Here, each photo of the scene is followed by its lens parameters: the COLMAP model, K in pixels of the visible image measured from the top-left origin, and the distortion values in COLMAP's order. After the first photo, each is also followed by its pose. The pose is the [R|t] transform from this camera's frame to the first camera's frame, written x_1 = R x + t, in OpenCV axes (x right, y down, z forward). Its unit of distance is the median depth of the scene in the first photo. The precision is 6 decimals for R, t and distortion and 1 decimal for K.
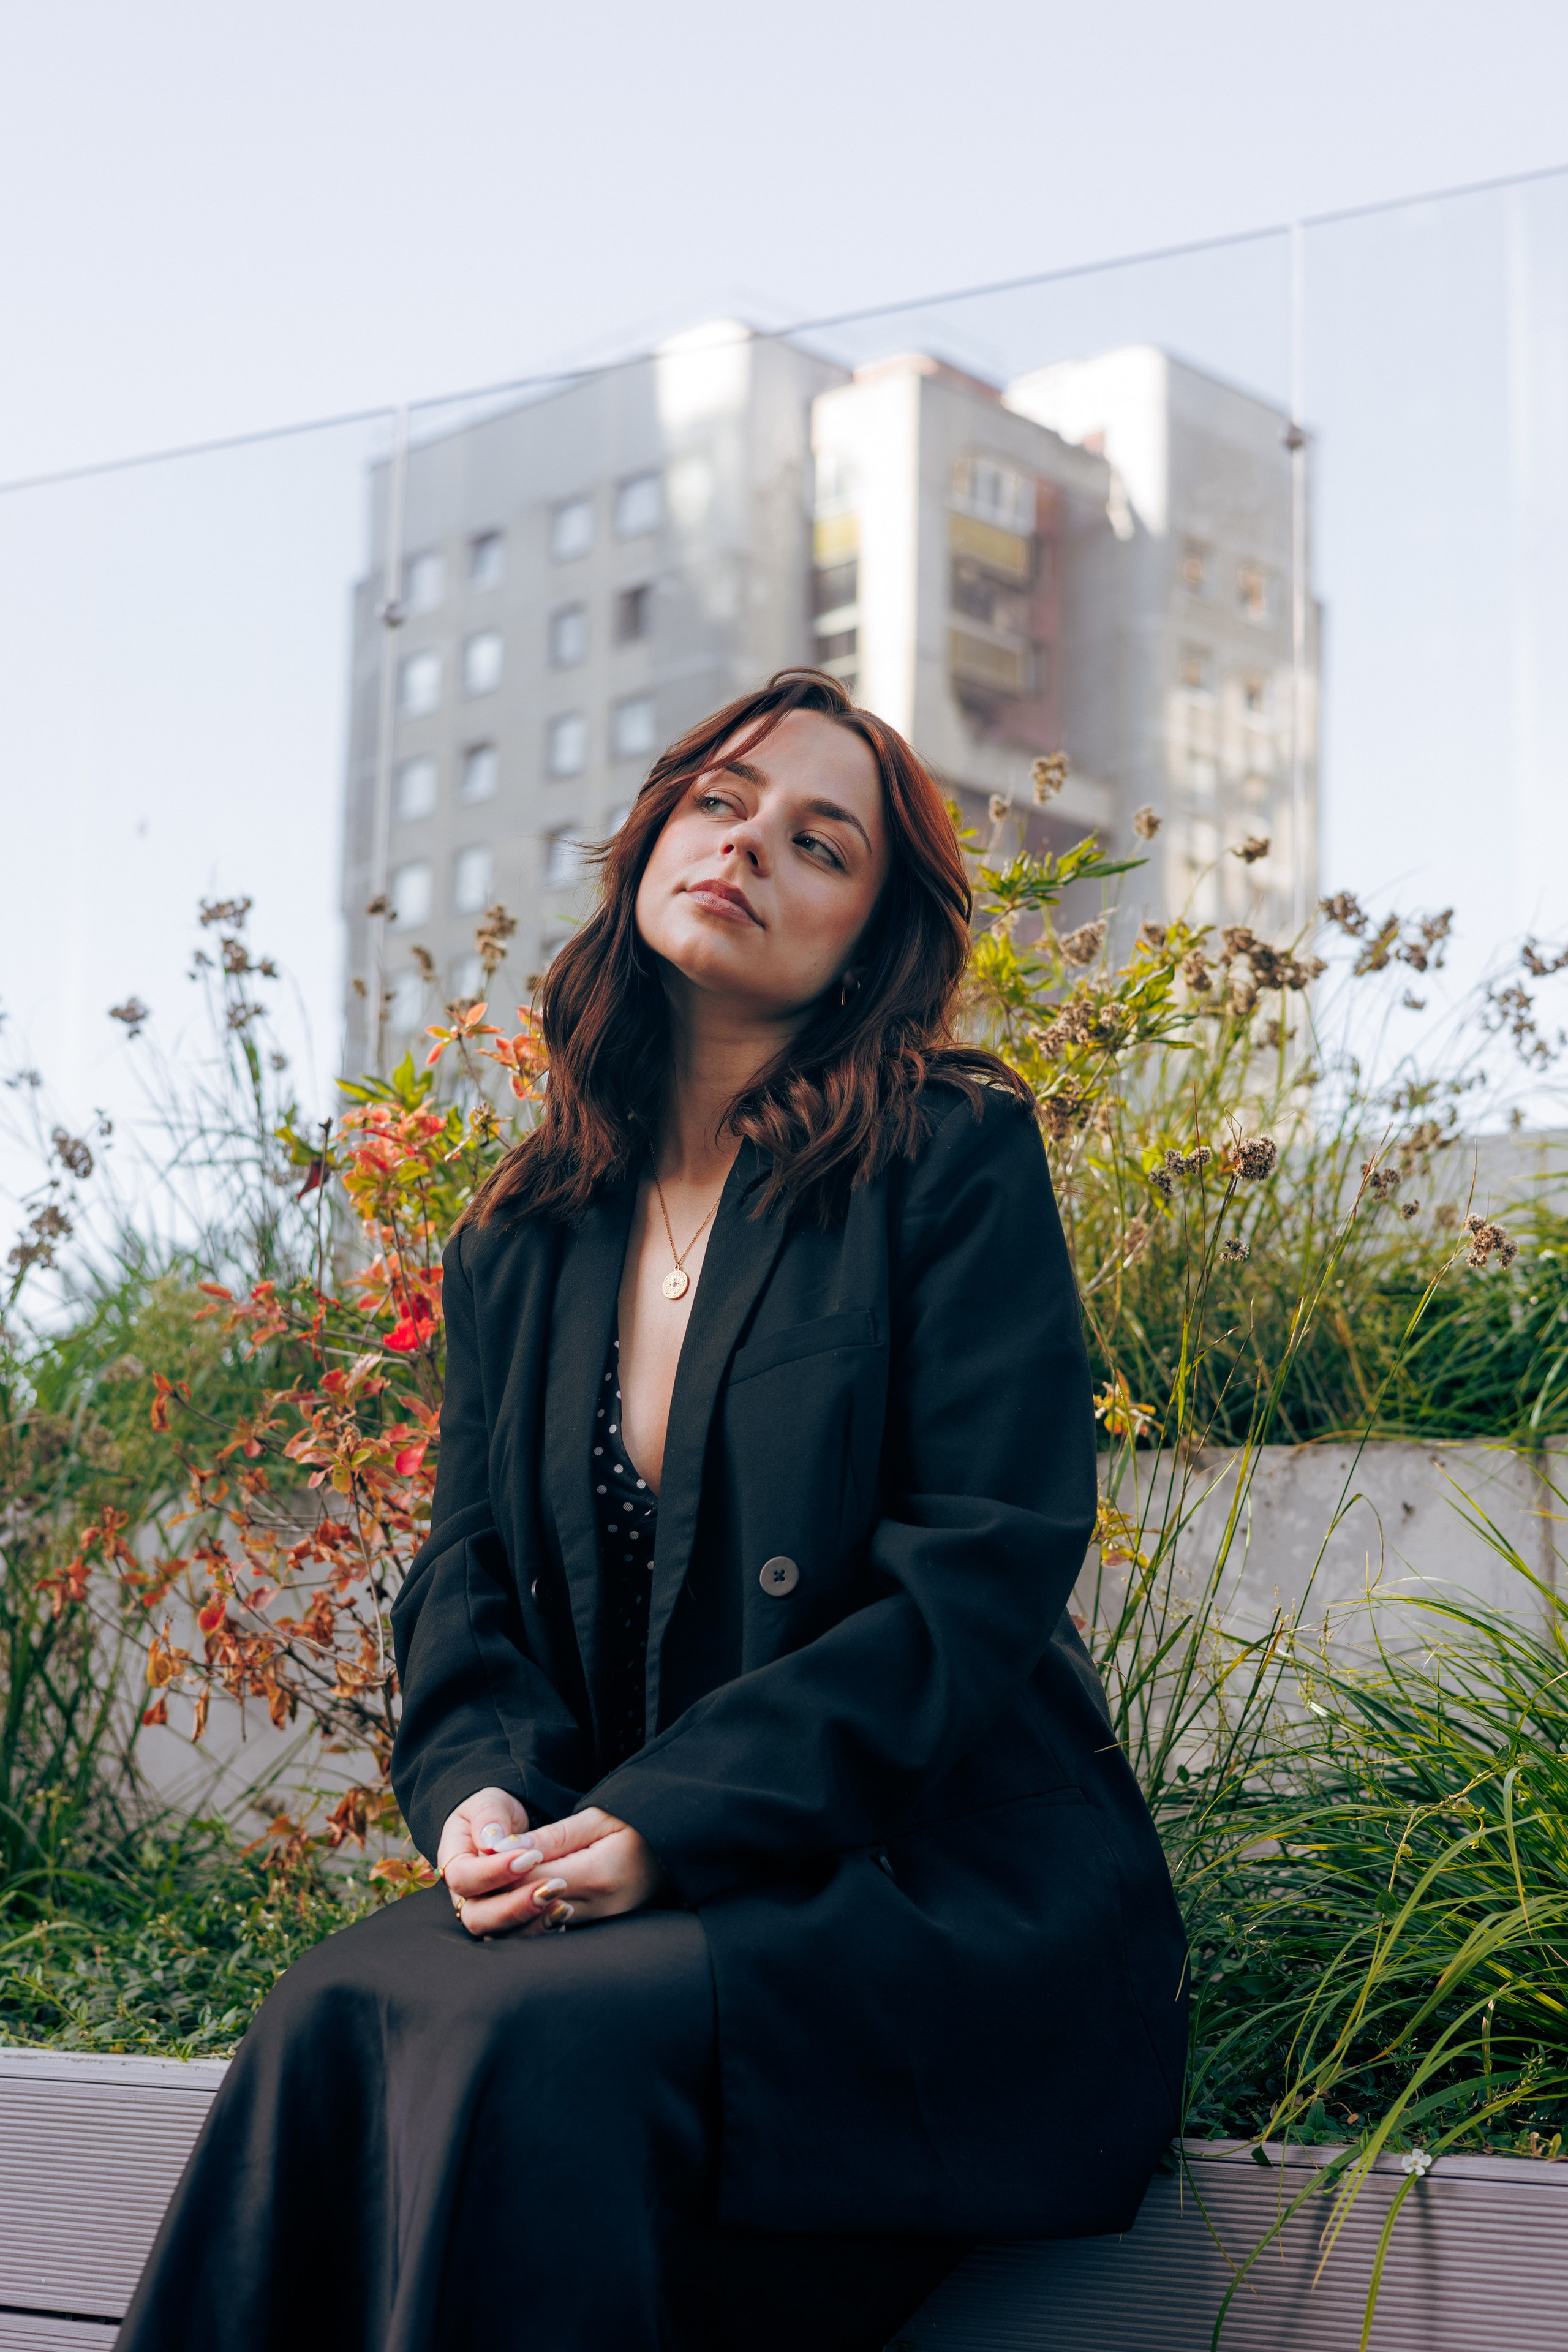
lens RADIAL K [[3380.5, 0, 773.7], [0, 3380.5, 1205.4], [0, 0, 1]] dist [0.014784, 0.000000]
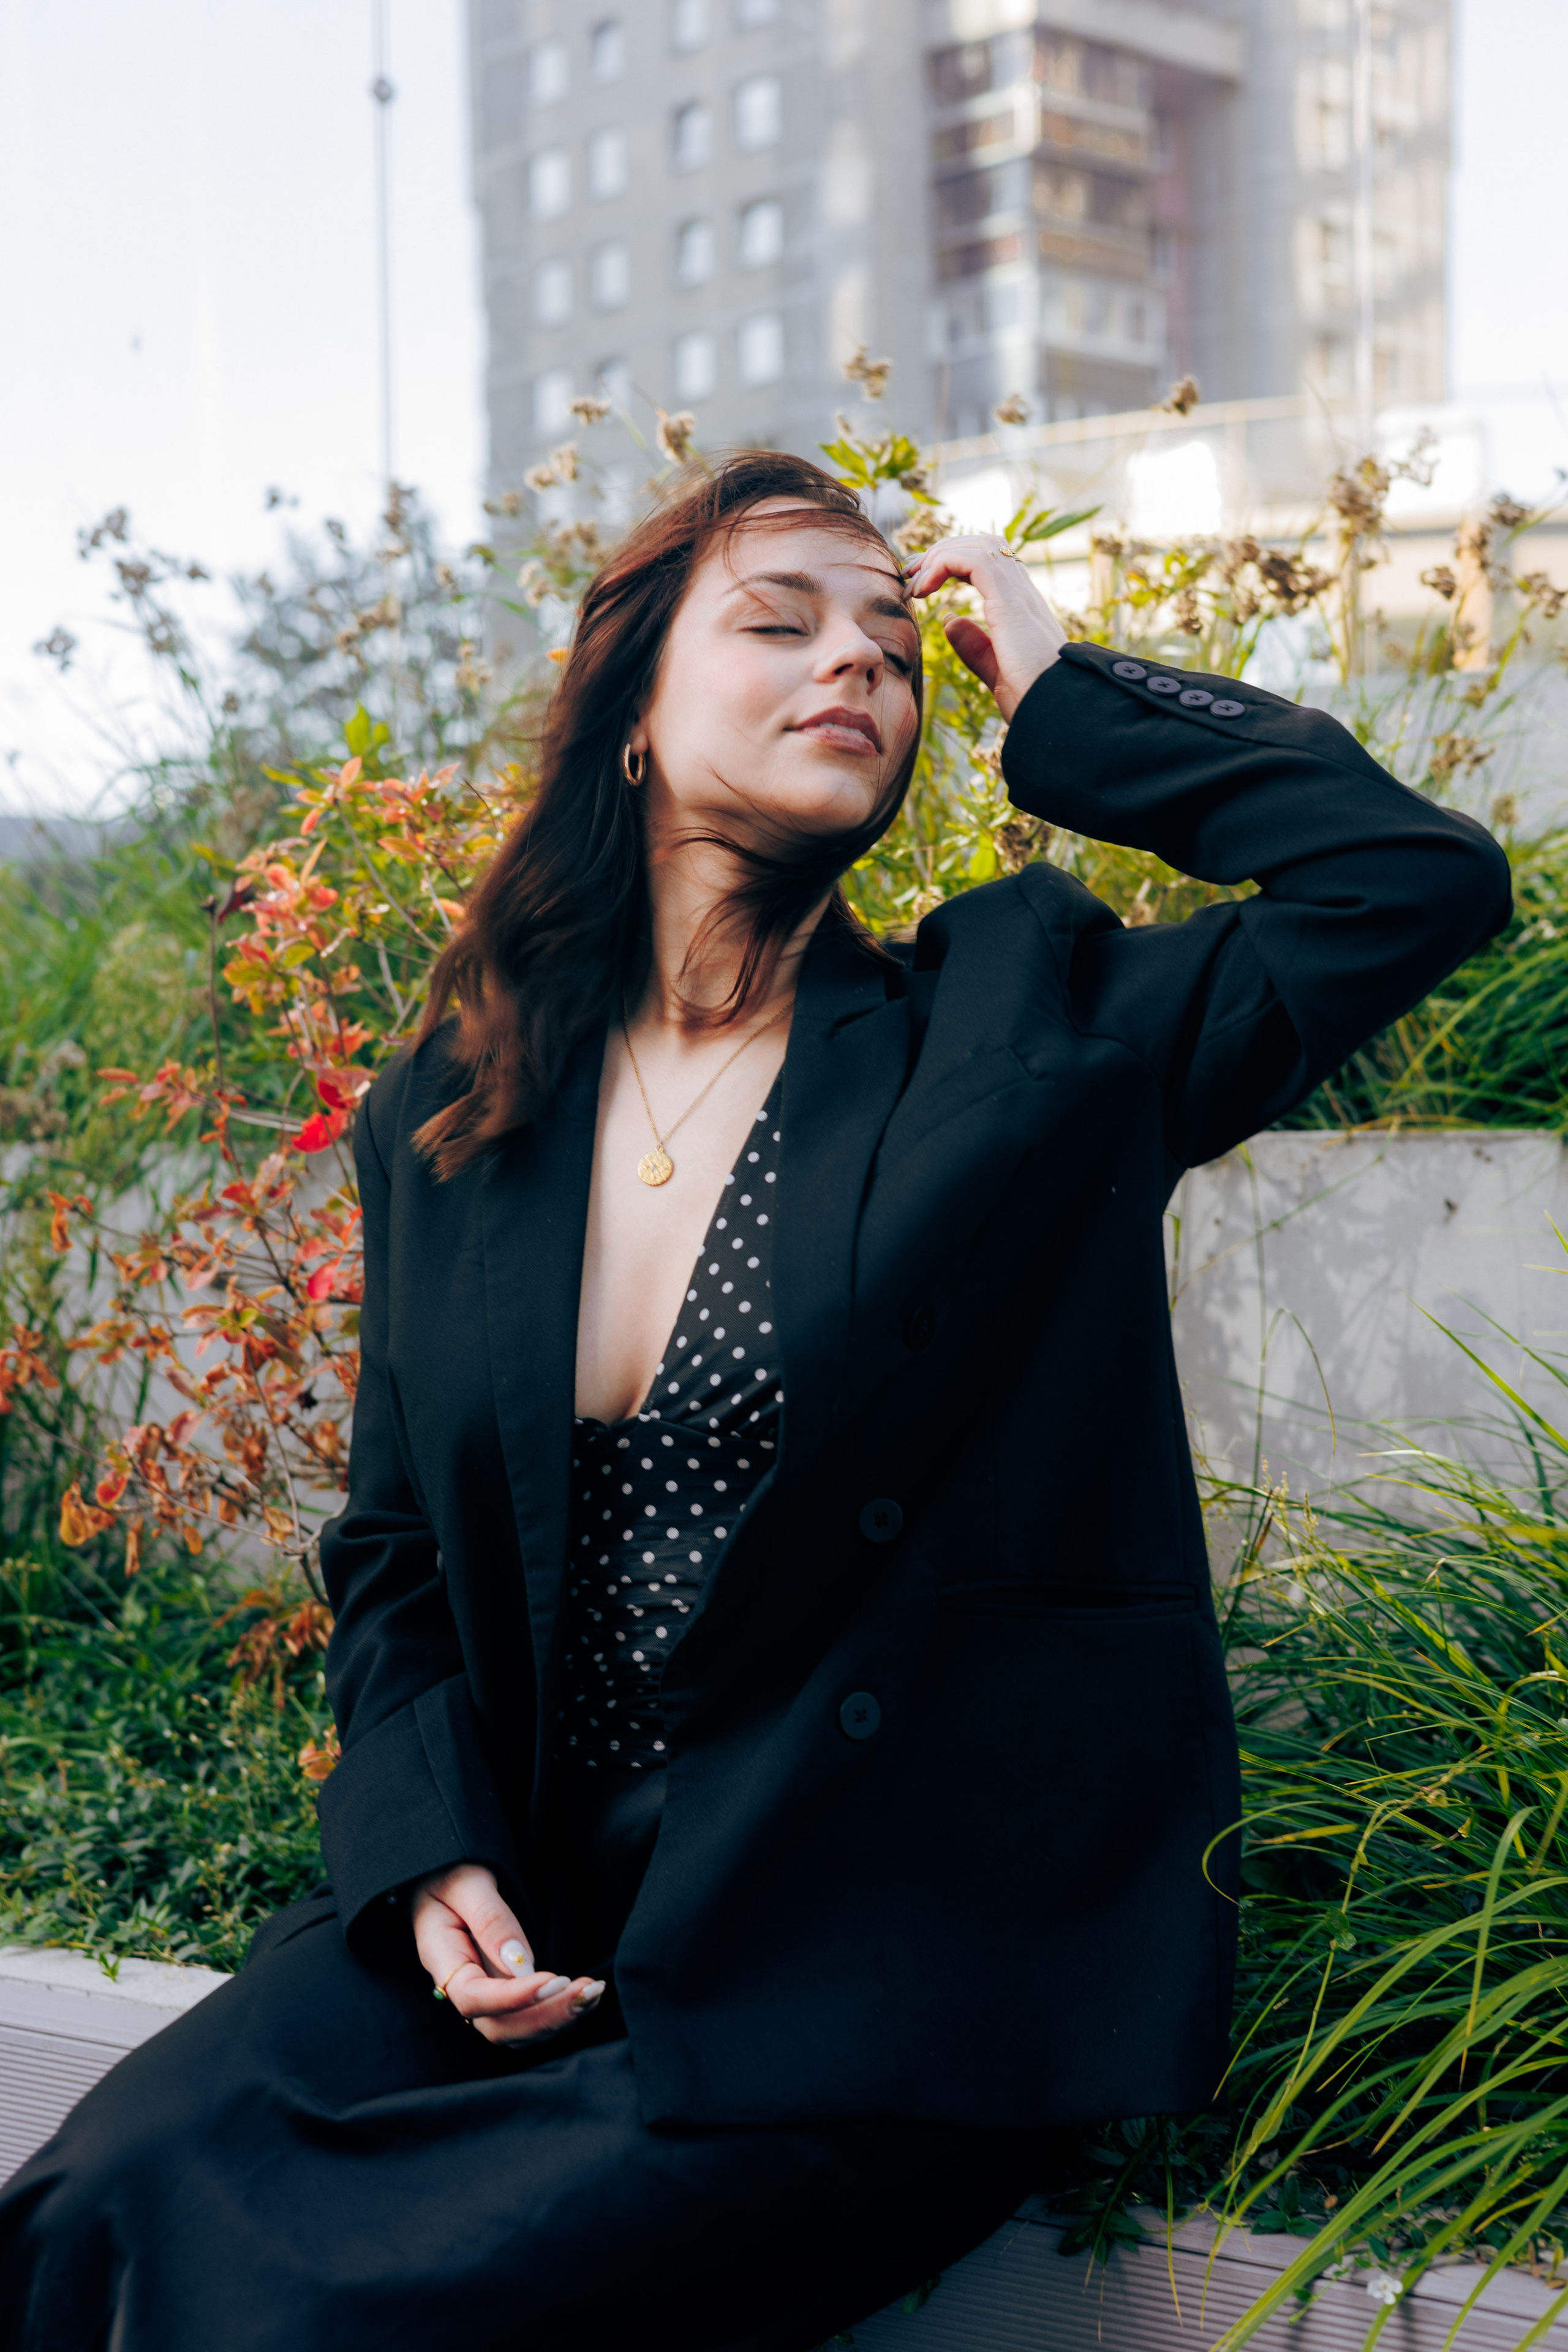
lens RADIAL K [[3196.8, 0, 784.3], [0, 3196.8, 1129.5], [0, 0, 1]] dist [0.026920, 0.000000]
pose [[0.997668, -0.042566, -0.053363, 0.050309], [0.052578, 0.977751, 0.203071, -0.107865], [0.043532, -0.205403, 0.977709, 0.136431]]
